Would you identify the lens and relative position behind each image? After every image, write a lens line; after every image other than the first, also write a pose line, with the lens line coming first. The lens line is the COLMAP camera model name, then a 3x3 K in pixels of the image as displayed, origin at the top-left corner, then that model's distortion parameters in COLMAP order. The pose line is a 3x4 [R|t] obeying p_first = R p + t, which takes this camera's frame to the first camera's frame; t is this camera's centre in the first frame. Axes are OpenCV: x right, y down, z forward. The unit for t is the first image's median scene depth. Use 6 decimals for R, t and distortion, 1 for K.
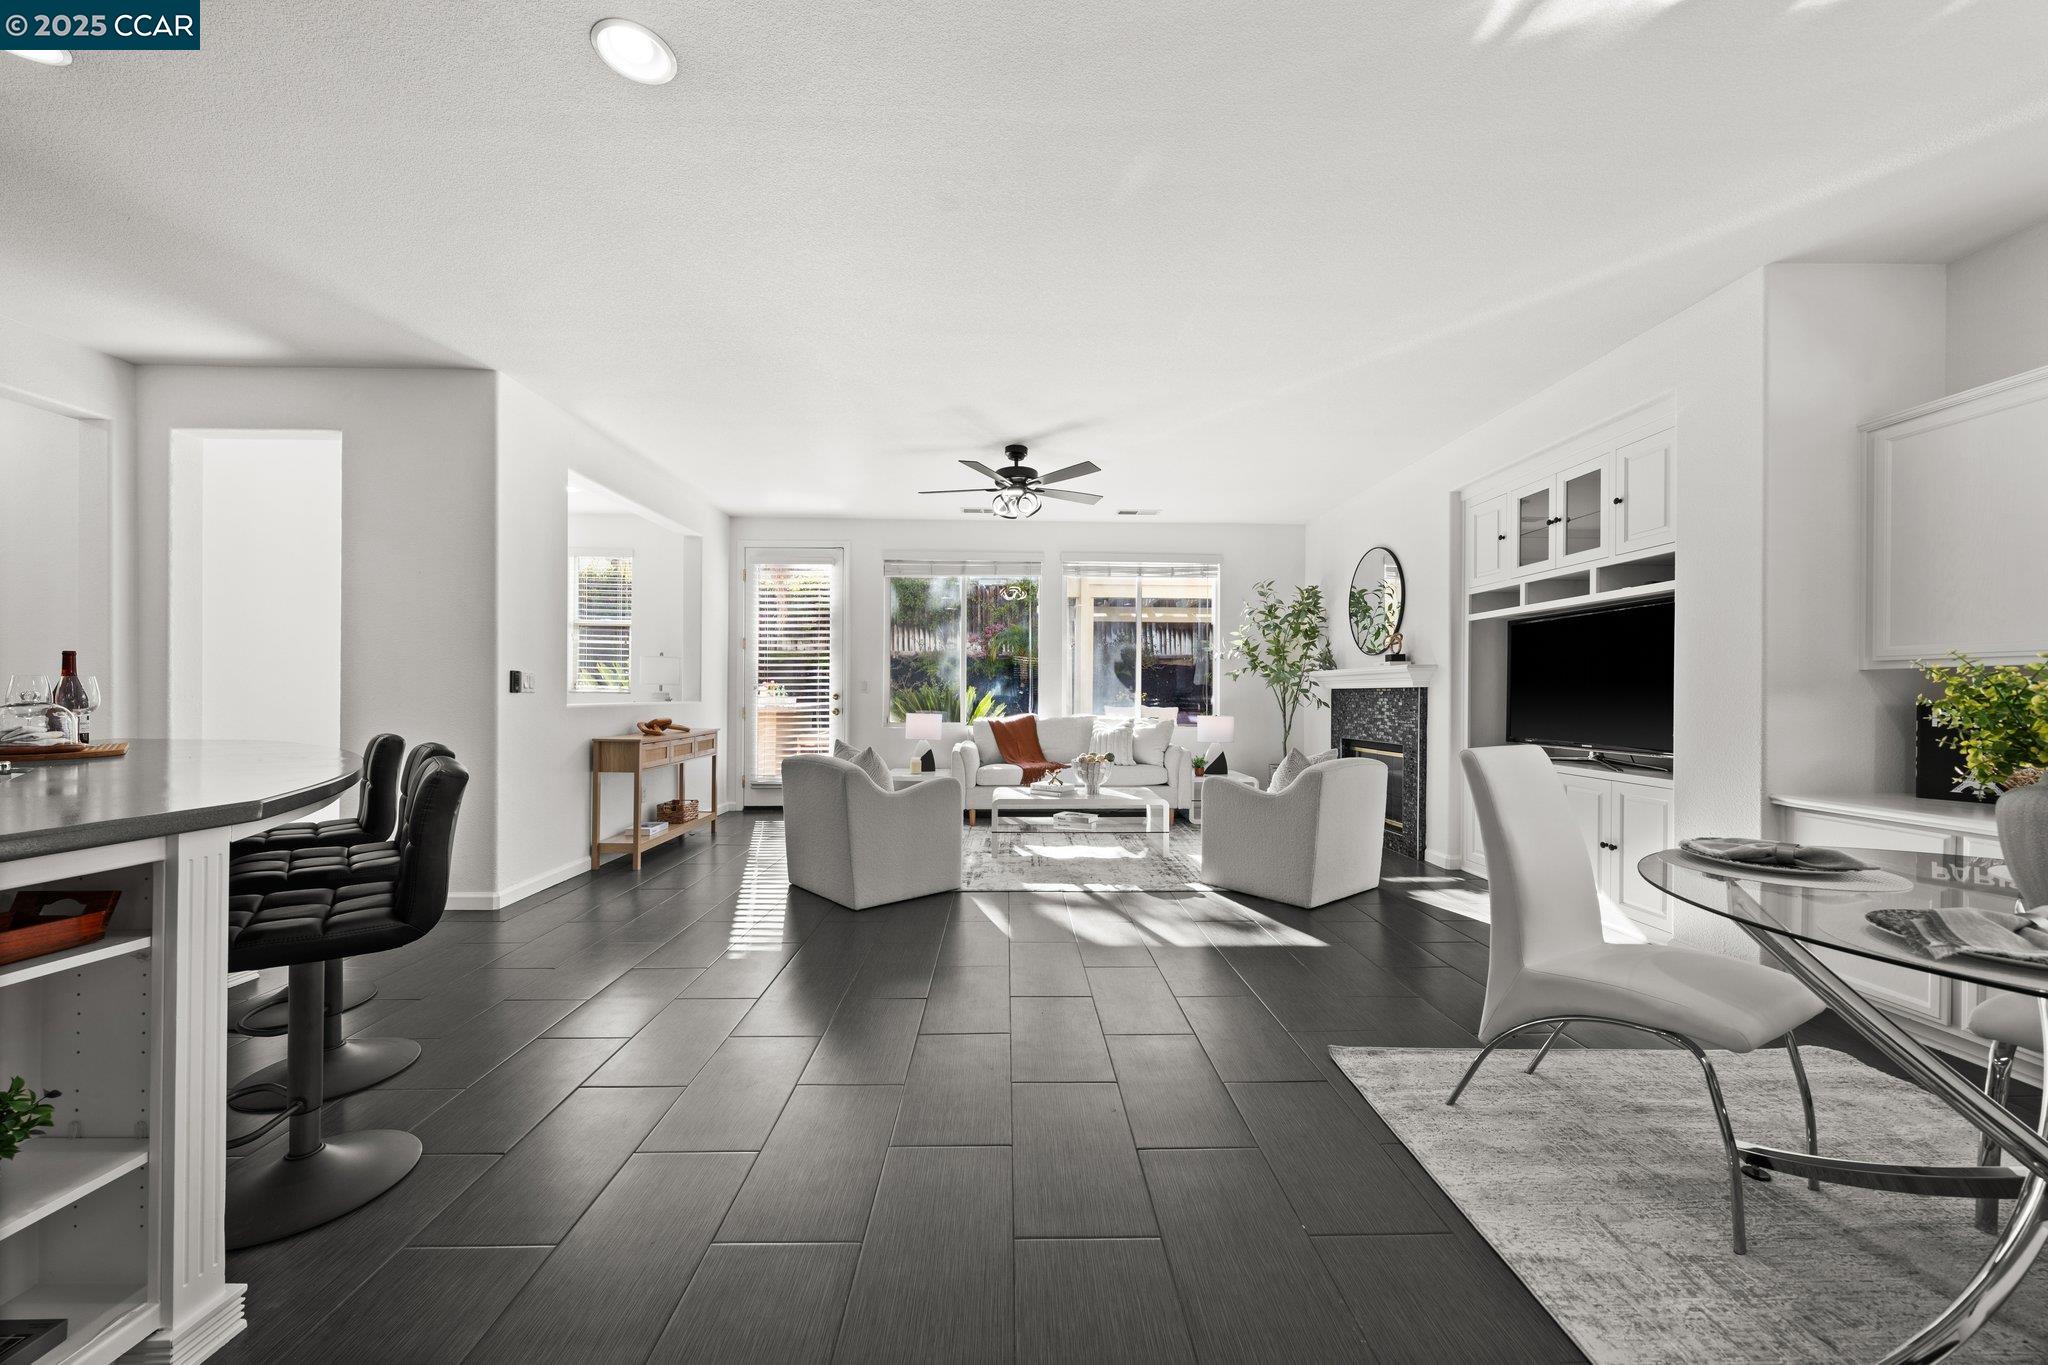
lens RADIAL K [[740.4, 0, 1017.1], [0, 740.4, 693.7], [0, 0, 1]] dist [-0.000299, -0.000003]
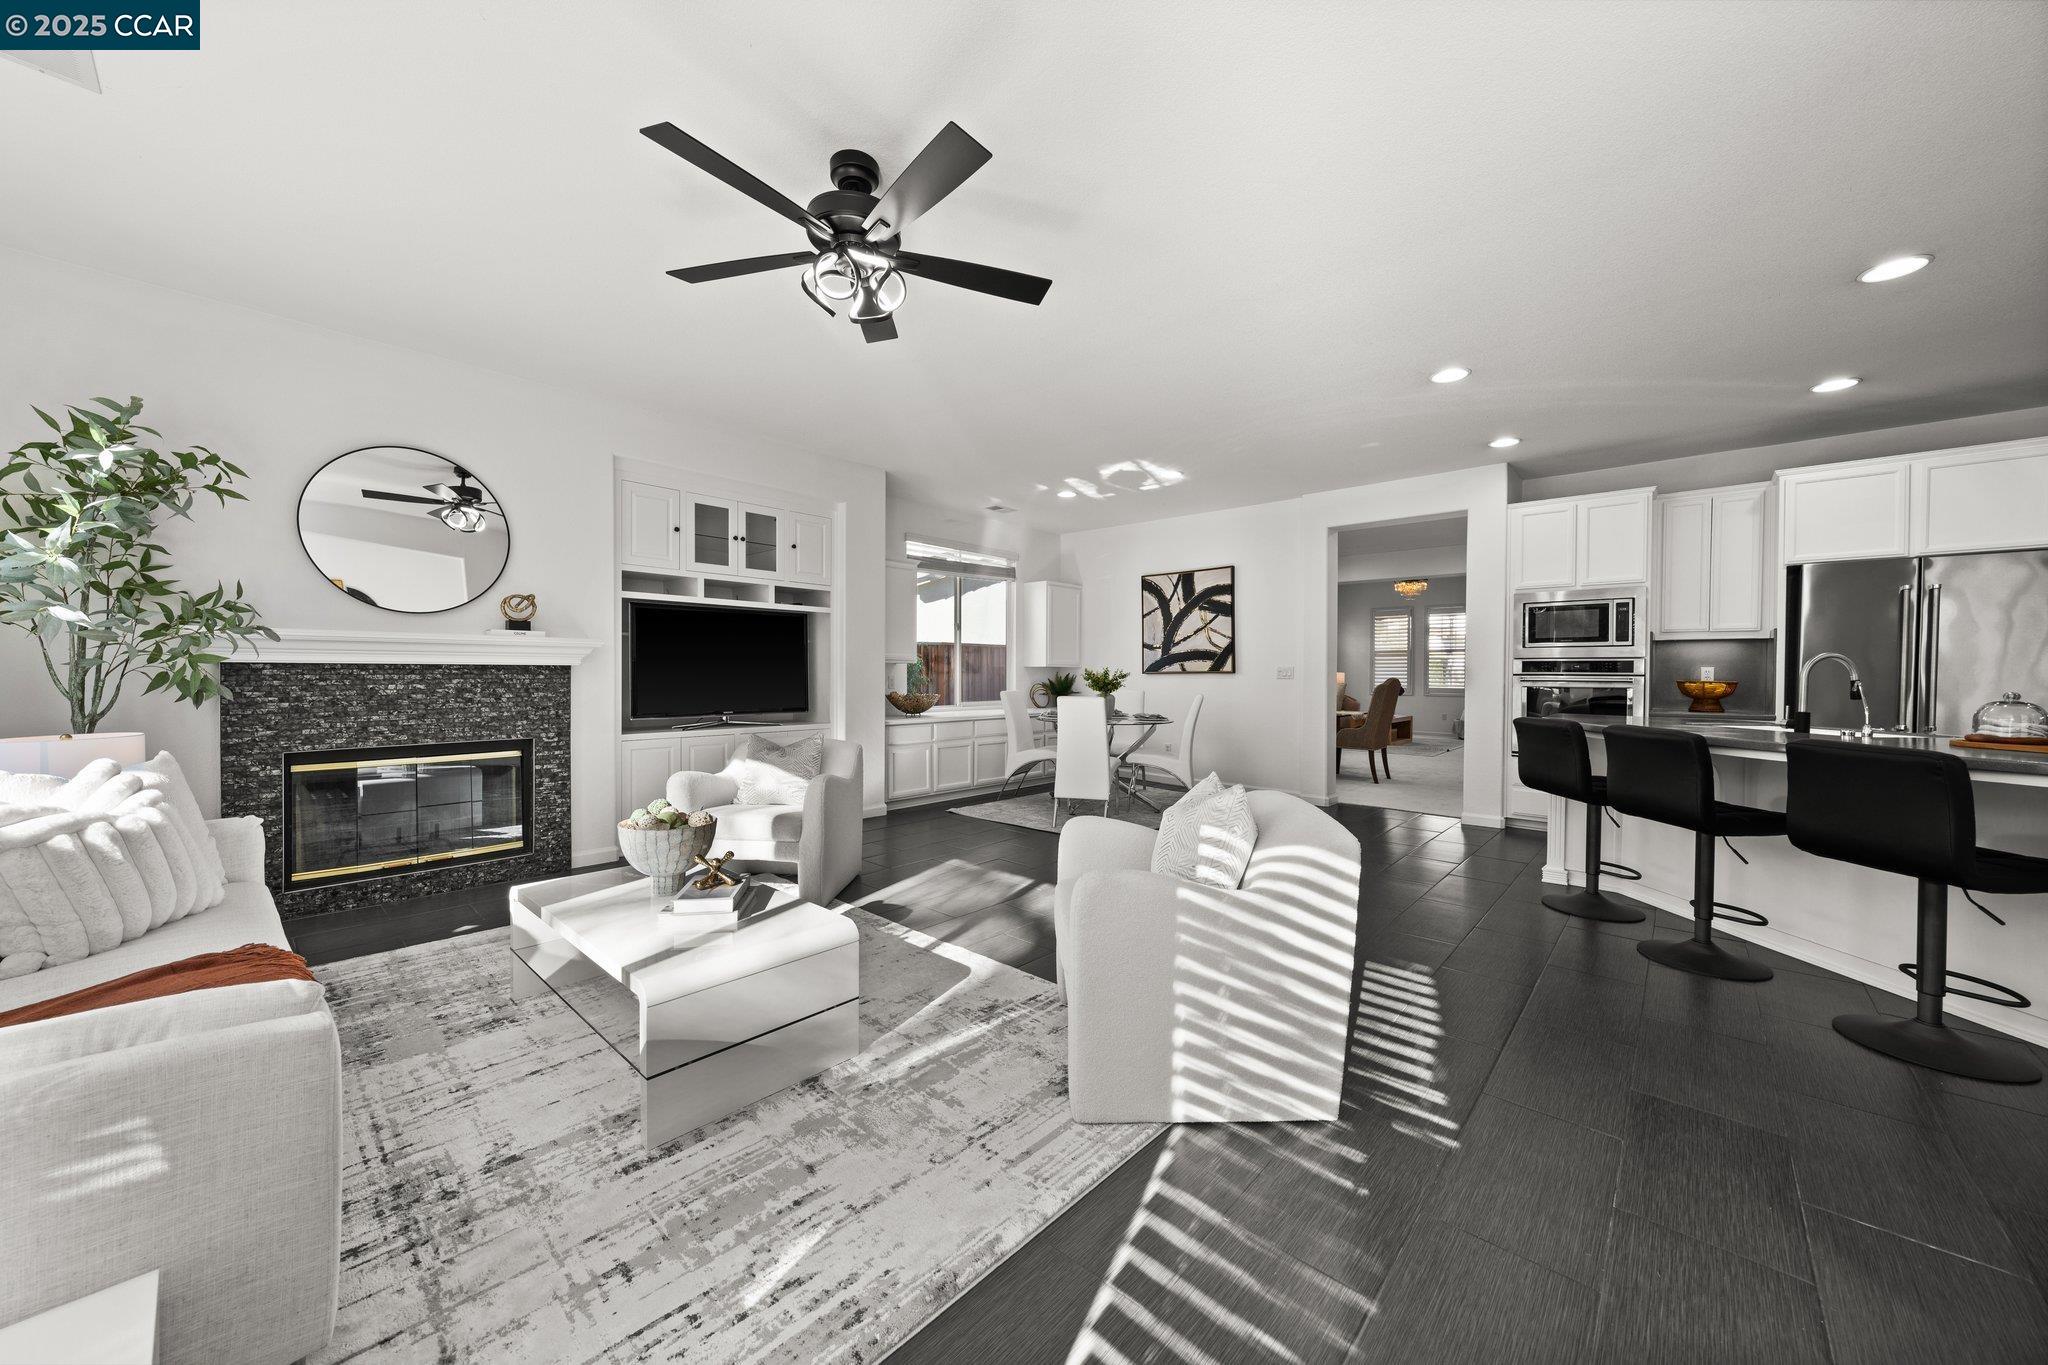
lens RADIAL K [[740.4, 0, 1014.5], [0, 740.4, 675.8], [0, 0, 1]] dist [-0.000299, -0.000003]
pose [[-0.720878, -0.016252, 0.692872, -0.466532], [-0.013924, 0.999863, 0.008966, -0.013015], [-0.692922, -0.003184, -0.721005, 1.460100]]
